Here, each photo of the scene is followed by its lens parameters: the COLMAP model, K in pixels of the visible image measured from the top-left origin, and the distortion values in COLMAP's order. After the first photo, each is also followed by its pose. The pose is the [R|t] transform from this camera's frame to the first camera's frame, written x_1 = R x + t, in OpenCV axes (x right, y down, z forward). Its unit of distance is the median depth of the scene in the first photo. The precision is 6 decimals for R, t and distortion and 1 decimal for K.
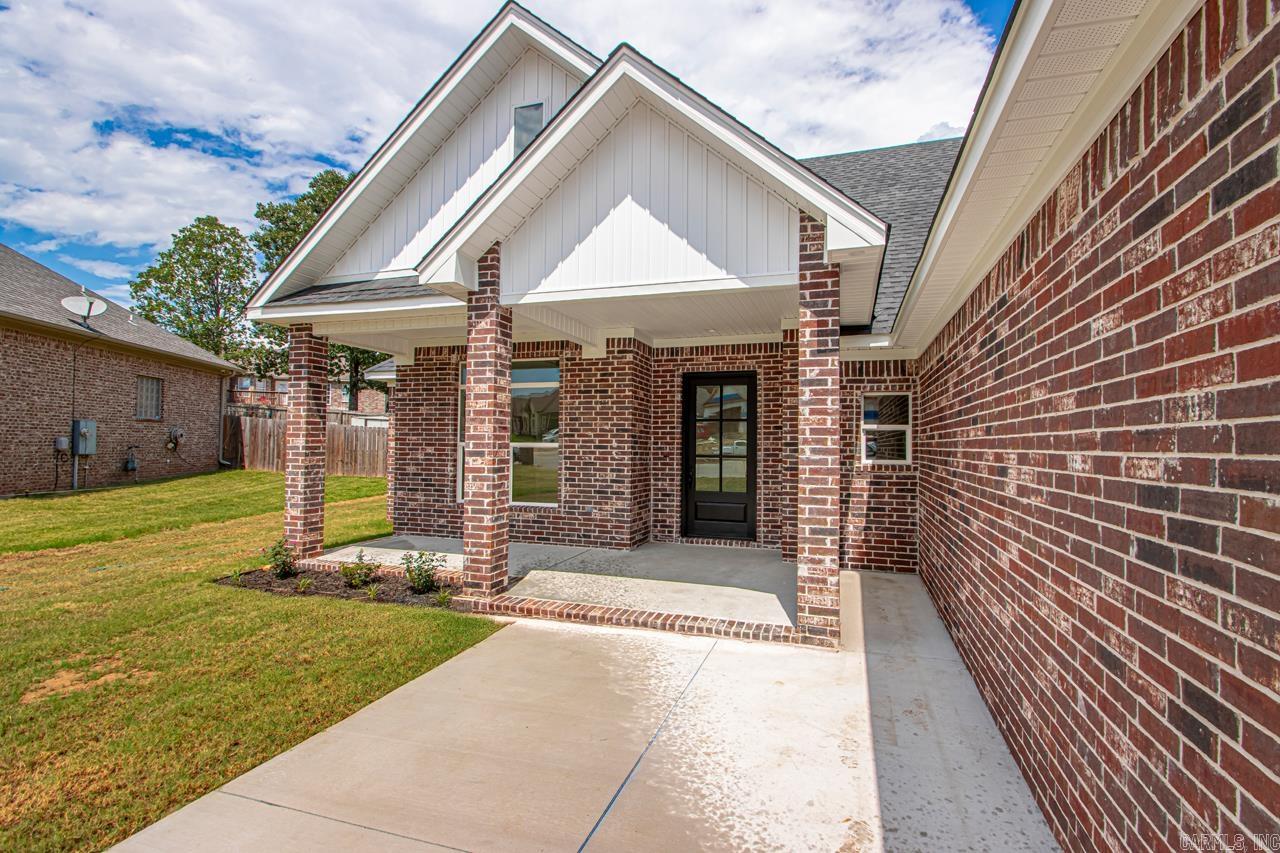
lens RADIAL K [[607.4, 0, 639.9], [0, 607.4, 435.5], [0, 0, 1]] dist [0.021792, 0.000049]
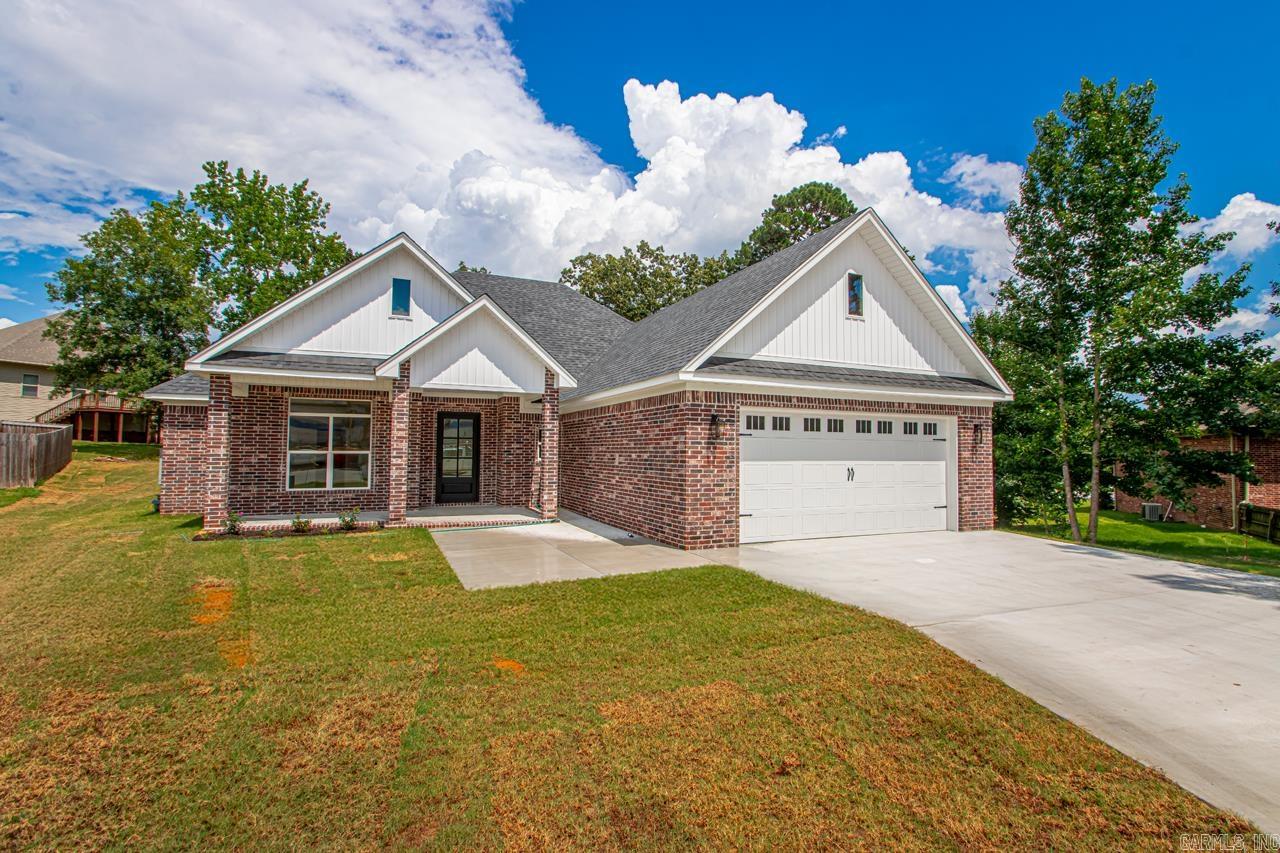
lens RADIAL K [[595.4, 0, 640.0], [0, 595.4, 426.5], [0, 0, 1]] dist [0.009529, -0.000293]
pose [[0.744686, 0.024104, 0.666979, -0.706330], [-0.009324, 0.999626, -0.025714, -0.020565], [-0.667349, 0.012930, 0.744633, -0.754916]]
